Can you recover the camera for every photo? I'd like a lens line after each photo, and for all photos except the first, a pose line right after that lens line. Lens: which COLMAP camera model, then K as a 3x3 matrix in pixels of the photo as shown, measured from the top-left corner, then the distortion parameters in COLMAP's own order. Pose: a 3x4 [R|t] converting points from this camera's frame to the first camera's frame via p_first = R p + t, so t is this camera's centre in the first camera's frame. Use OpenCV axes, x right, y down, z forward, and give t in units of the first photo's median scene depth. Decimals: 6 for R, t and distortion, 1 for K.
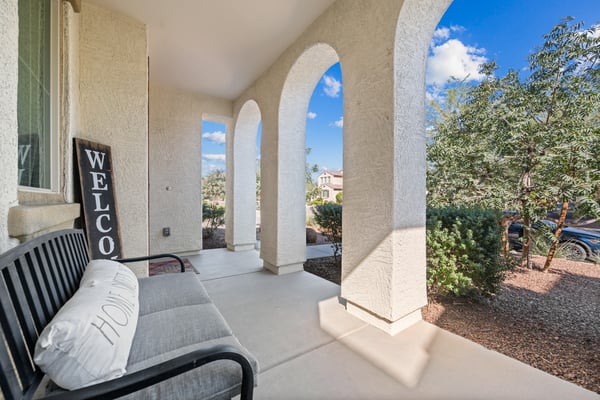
lens RADIAL K [[235.3, 0, 299.5], [0, 235.3, 200.3], [0, 0, 1]] dist [-0.000803, 0.000132]
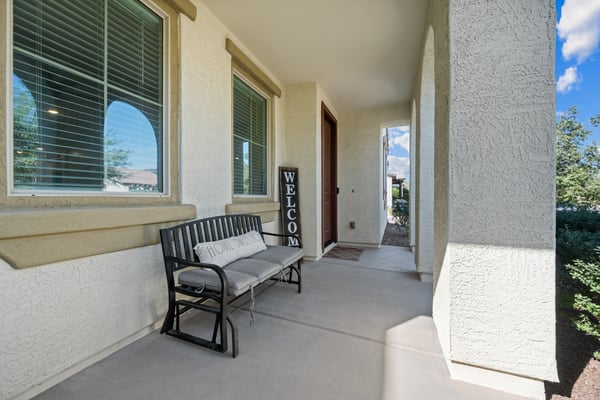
lens RADIAL K [[235.3, 0, 298.4], [0, 235.3, 200.1], [0, 0, 1]] dist [-0.000803, 0.000132]
pose [[0.545275, 0.010347, -0.838194, 0.619659], [-0.005178, 0.999946, 0.008975, -0.020136], [0.838242, -0.000553, 0.545299, 0.113618]]
